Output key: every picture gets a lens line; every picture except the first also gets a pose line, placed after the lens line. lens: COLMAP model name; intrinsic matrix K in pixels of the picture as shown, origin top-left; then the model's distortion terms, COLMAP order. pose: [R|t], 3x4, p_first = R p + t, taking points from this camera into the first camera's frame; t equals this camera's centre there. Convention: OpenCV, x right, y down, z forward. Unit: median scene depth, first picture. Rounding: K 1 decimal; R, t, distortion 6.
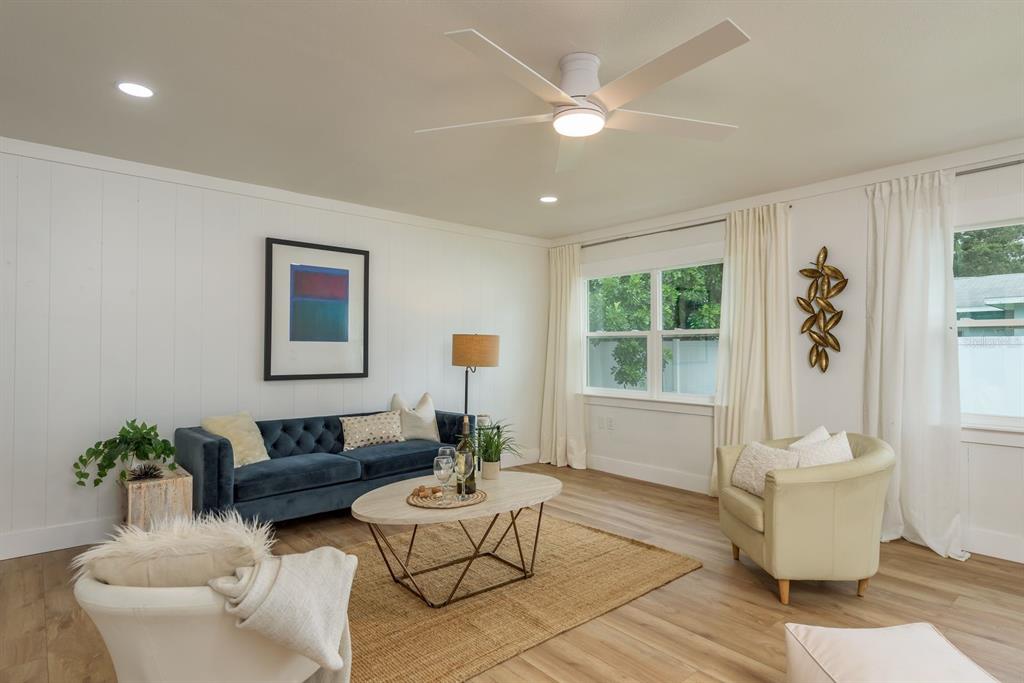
lens RADIAL K [[575.3, 0, 507.9], [0, 575.3, 343.1], [0, 0, 1]] dist [0.023516, -0.000167]
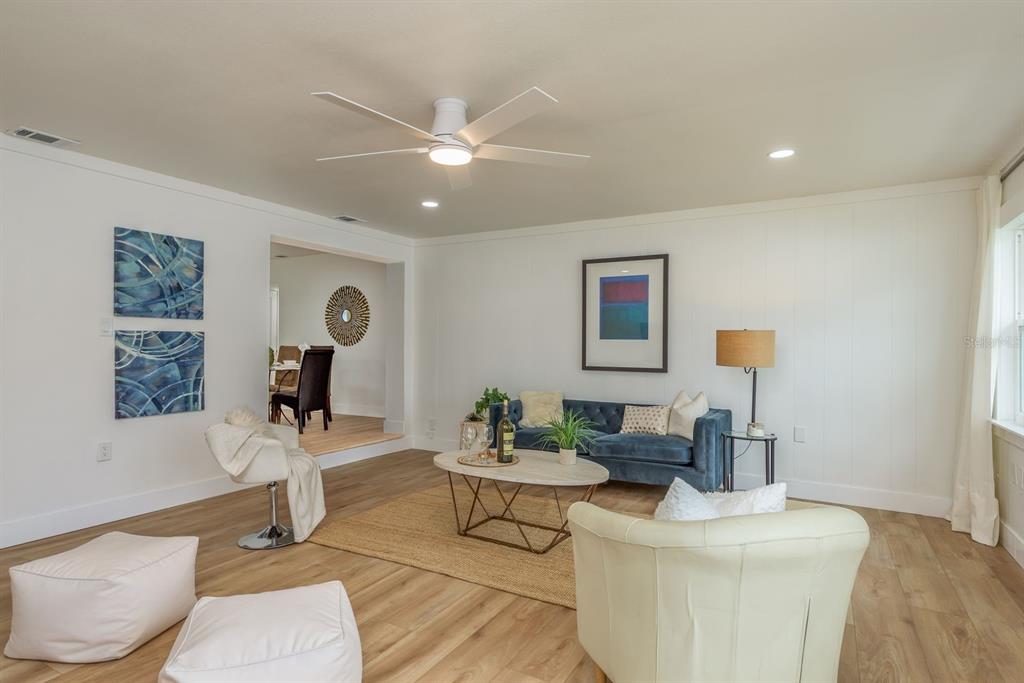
lens RADIAL K [[575.3, 0, 507.9], [0, 575.3, 343.1], [0, 0, 1]] dist [0.023516, -0.000167]
pose [[0.302553, -0.005493, -0.953117, 0.738589], [0.000721, 0.999984, -0.005534, 0.011069], [0.953132, 0.000987, 0.302553, 0.431604]]
